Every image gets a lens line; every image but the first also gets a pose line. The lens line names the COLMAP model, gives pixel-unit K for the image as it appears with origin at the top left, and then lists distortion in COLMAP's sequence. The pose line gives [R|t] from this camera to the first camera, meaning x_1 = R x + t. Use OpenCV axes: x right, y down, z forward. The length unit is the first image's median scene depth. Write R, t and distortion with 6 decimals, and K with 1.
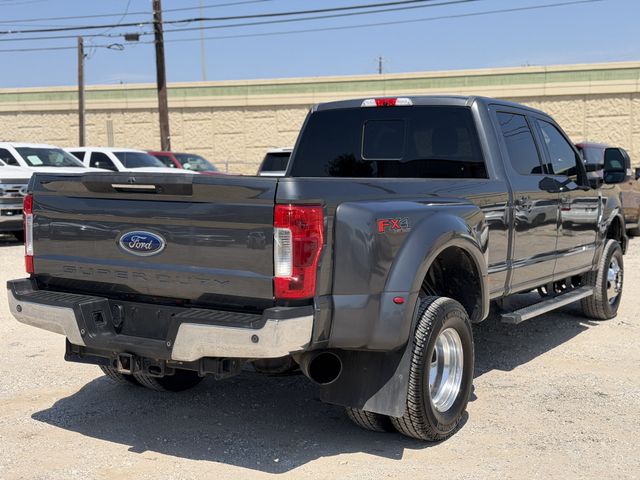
lens RADIAL K [[894.5, 0, 320.0], [0, 894.5, 240.0], [0, 0, 1]] dist [0.192910, -0.506854]
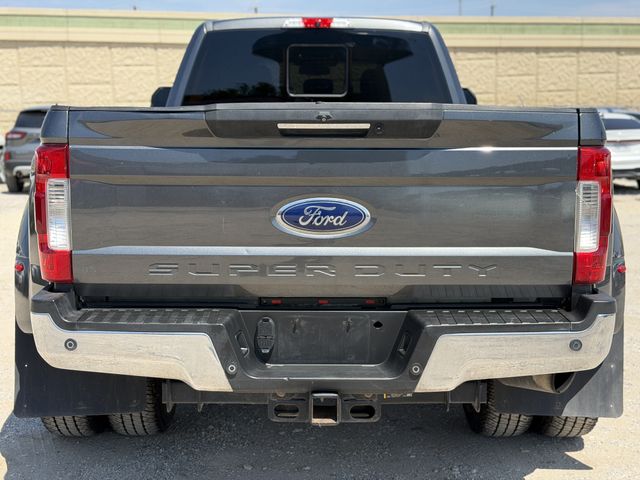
lens RADIAL K [[894.5, 0, 320.0], [0, 894.5, 240.0], [0, 0, 1]] dist [0.192910, -0.506854]
pose [[0.839768, -0.076019, 0.537597, -0.527342], [0.047560, 0.996643, 0.066637, -0.021924], [-0.540858, -0.030392, 0.840565, 0.462064]]
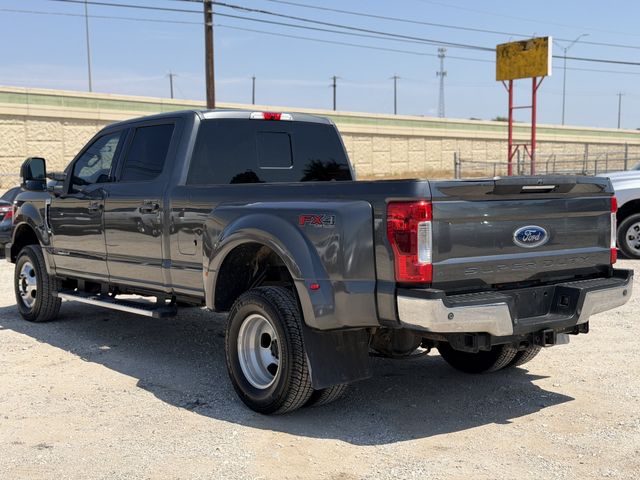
lens RADIAL K [[894.5, 0, 320.0], [0, 894.5, 240.0], [0, 0, 1]] dist [0.192910, -0.506854]
pose [[0.322360, -0.067767, 0.944188, -1.363042], [0.085172, 0.995465, 0.042368, -0.063224], [-0.942778, 0.066760, 0.326670, 0.856247]]
